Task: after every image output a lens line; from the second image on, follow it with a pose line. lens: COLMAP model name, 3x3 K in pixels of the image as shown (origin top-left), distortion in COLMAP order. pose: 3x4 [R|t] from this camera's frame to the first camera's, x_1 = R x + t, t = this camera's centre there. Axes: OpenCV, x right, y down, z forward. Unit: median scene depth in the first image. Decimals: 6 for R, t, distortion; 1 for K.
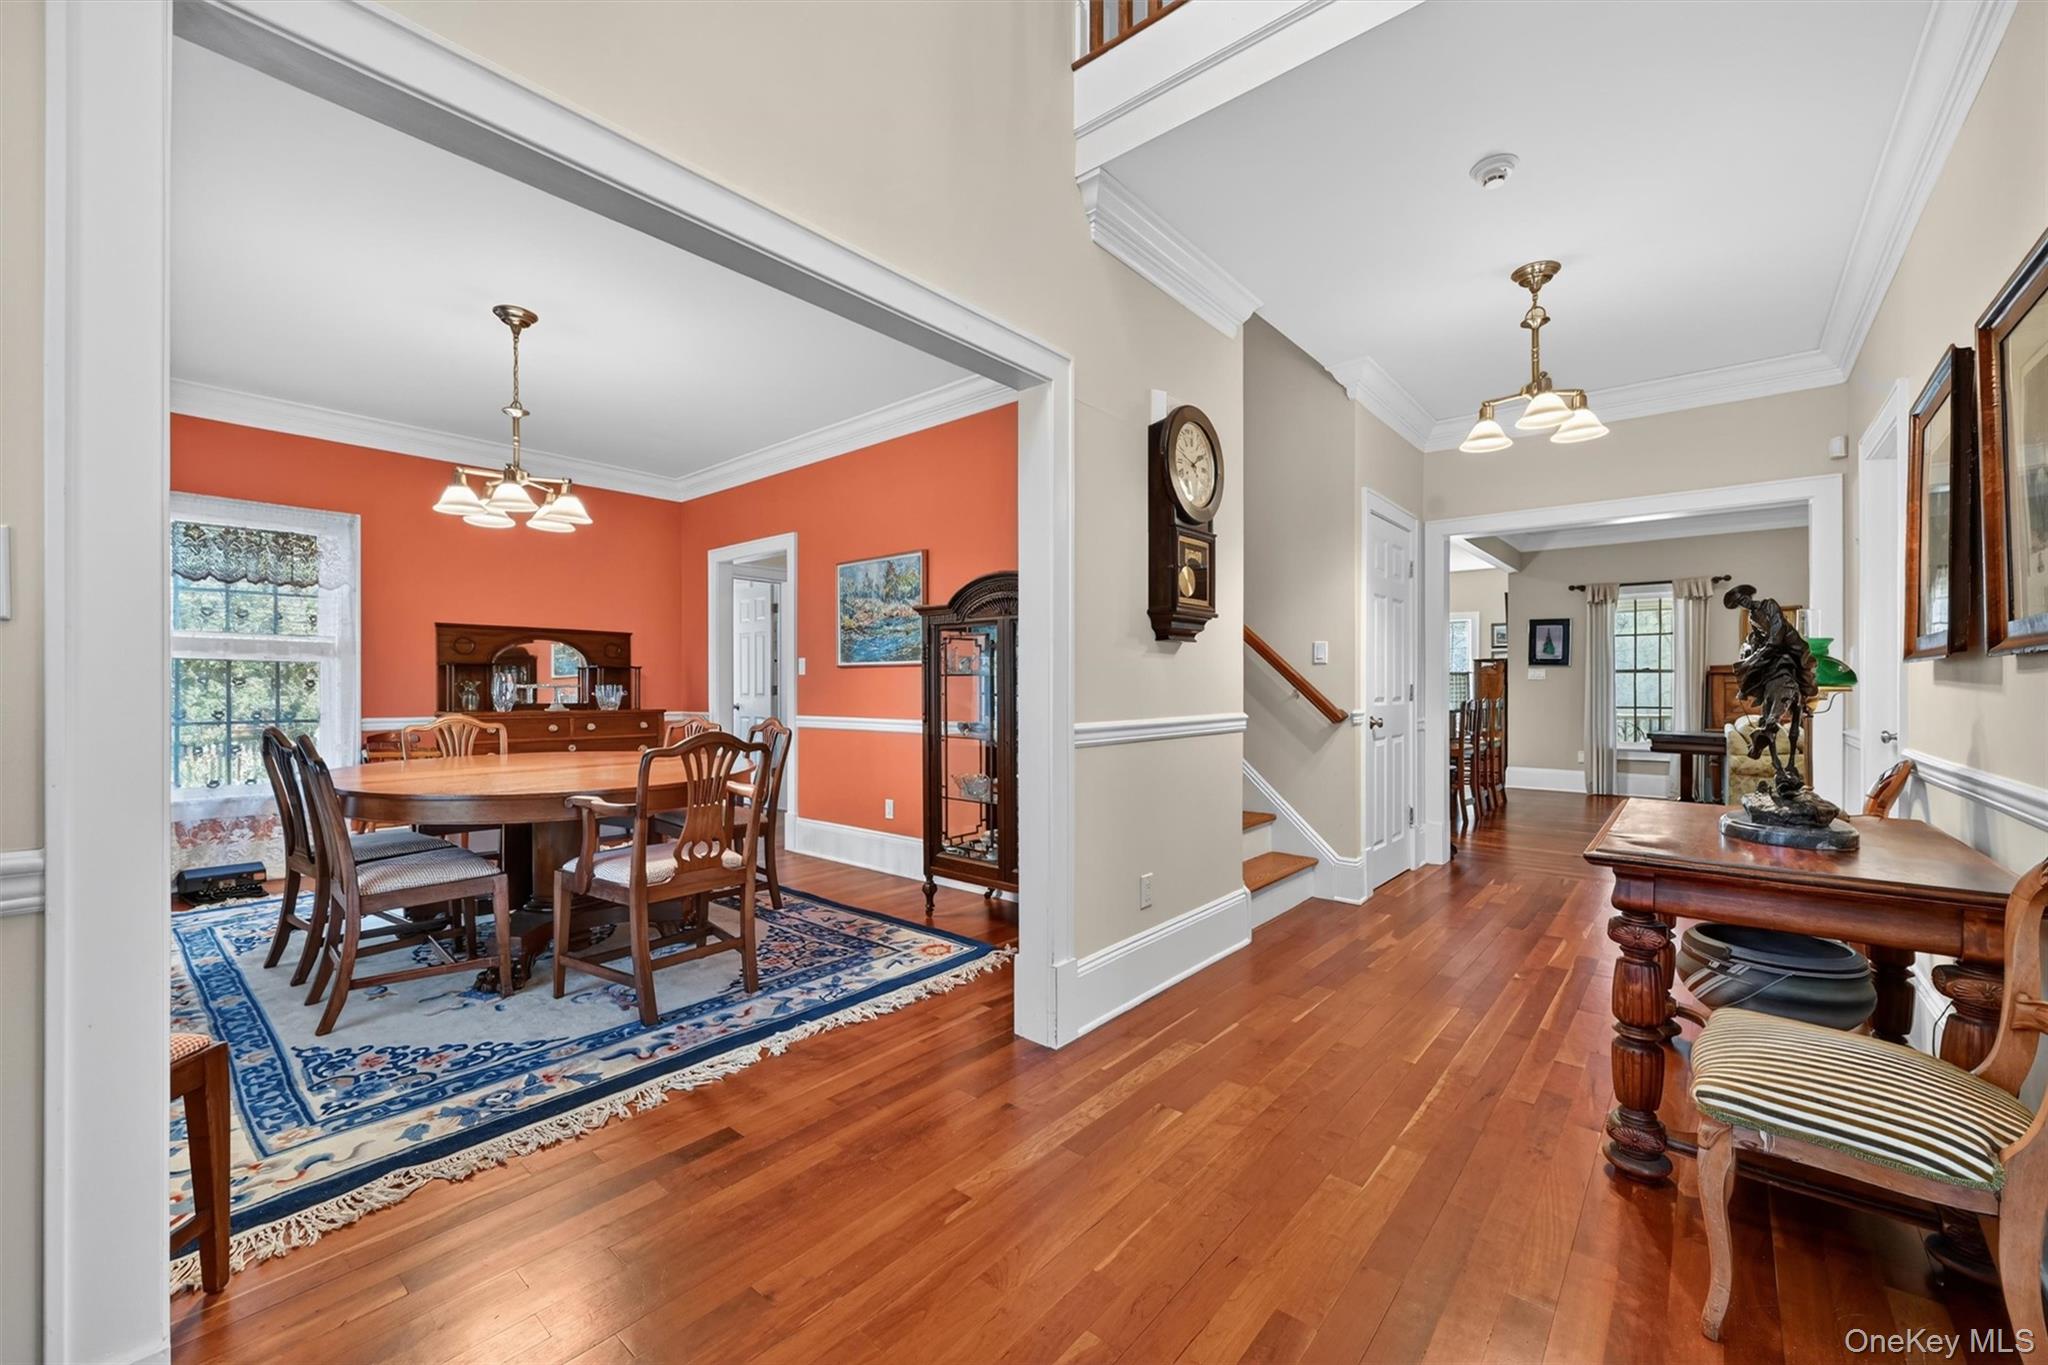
lens RADIAL K [[809.9, 0, 1026.0], [0, 809.9, 681.1], [0, 0, 1]] dist [0.001506, 0.000422]
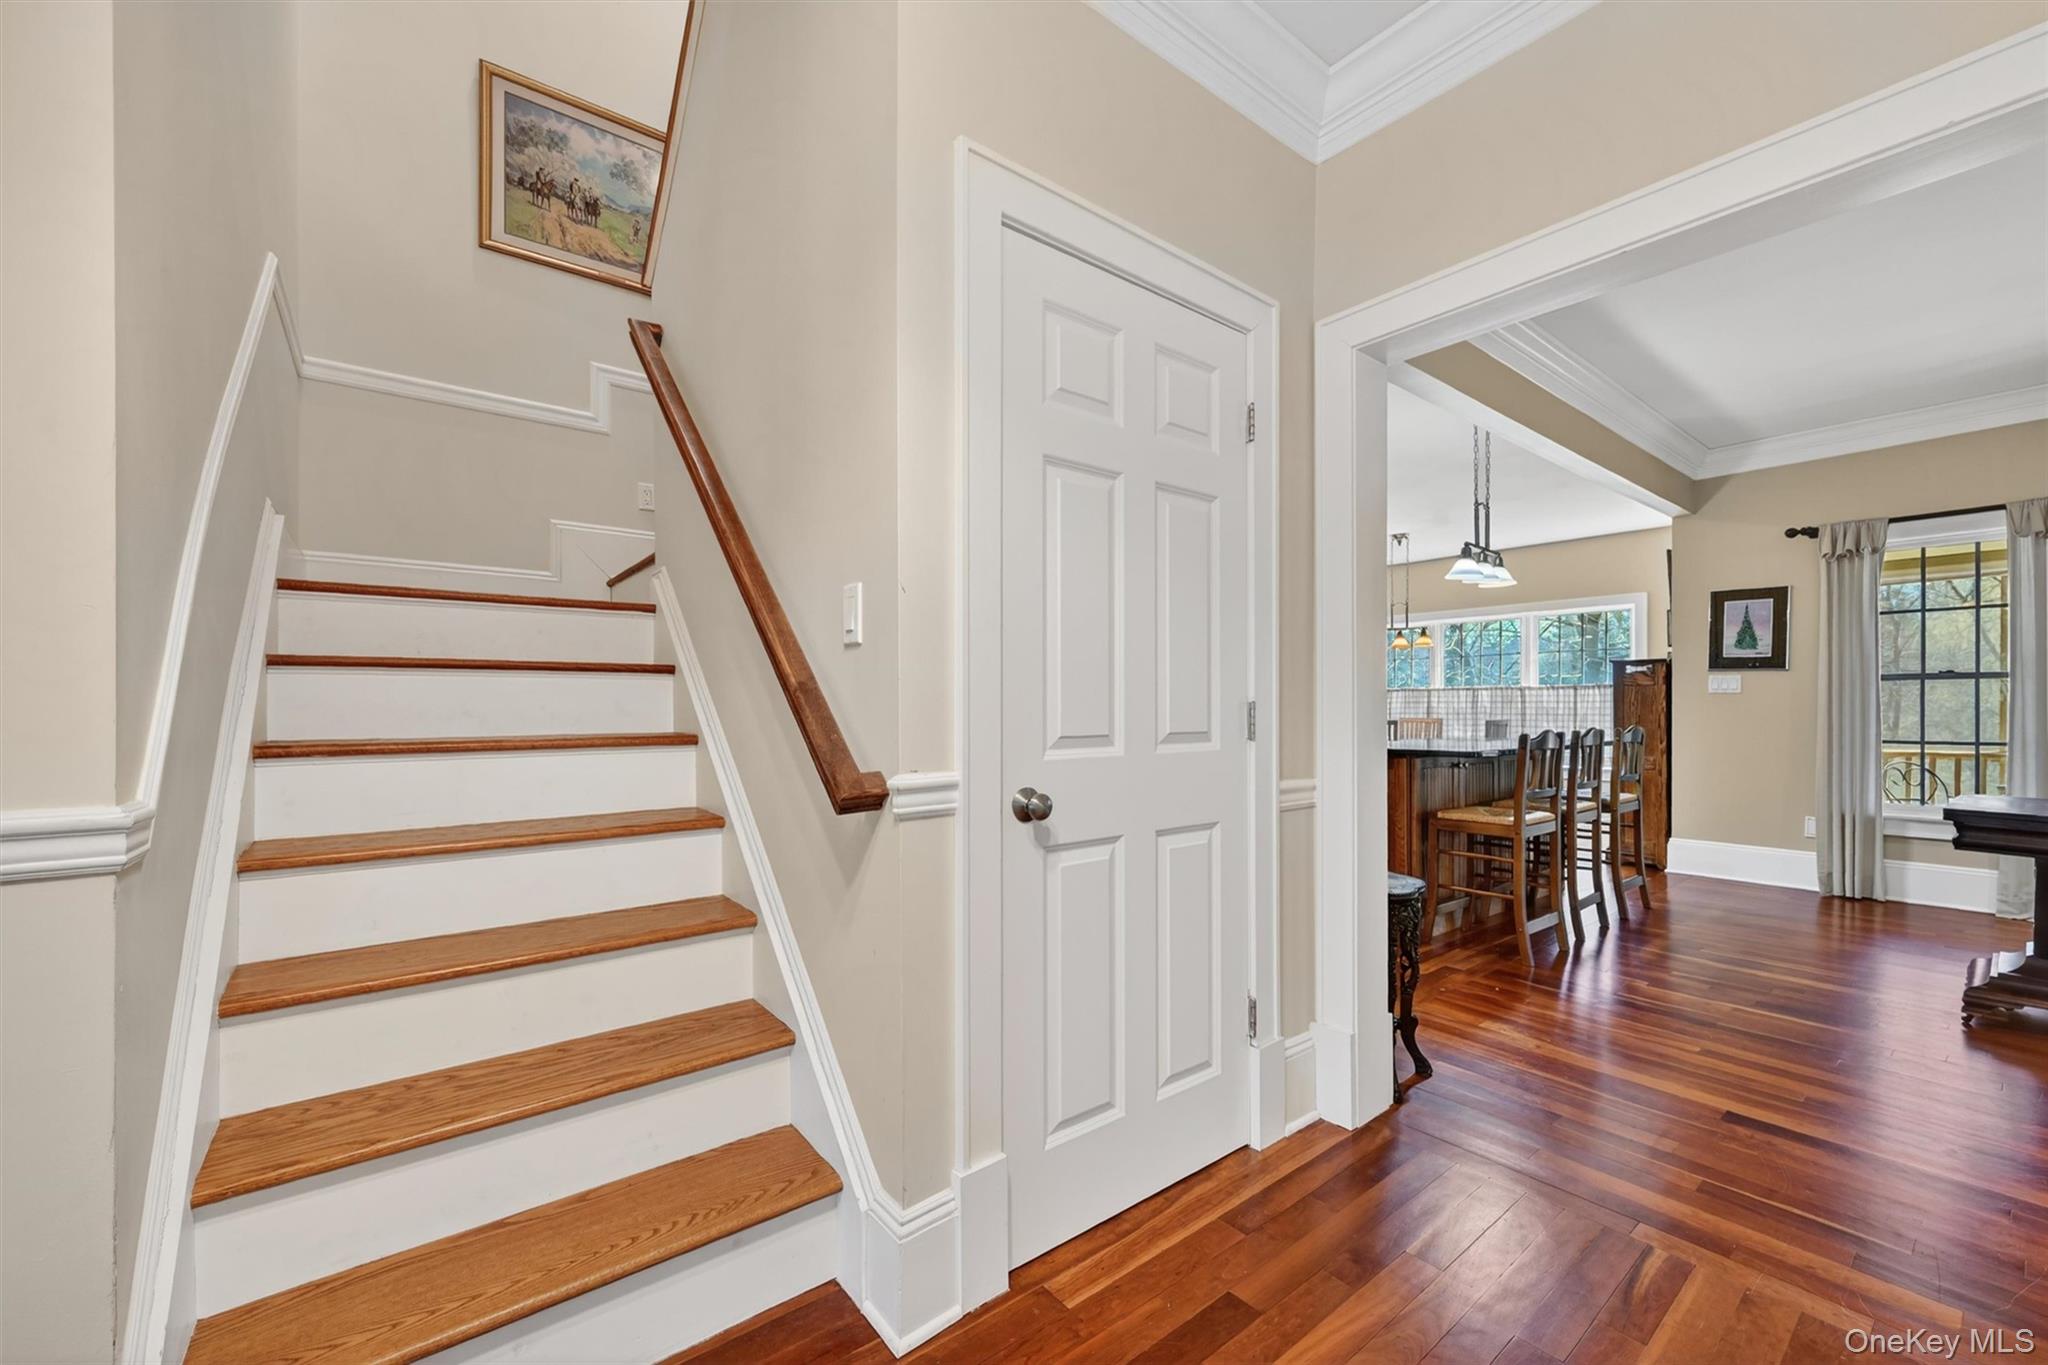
lens RADIAL K [[809.9, 0, 1022.5], [0, 809.9, 700.0], [0, 0, 1]] dist [0.001506, 0.000422]
pose [[0.979616, -0.003981, -0.200839, 0.253955], [0.004058, 0.999992, -0.000028, 0.001555], [0.200837, -0.000788, 0.979624, 0.325069]]
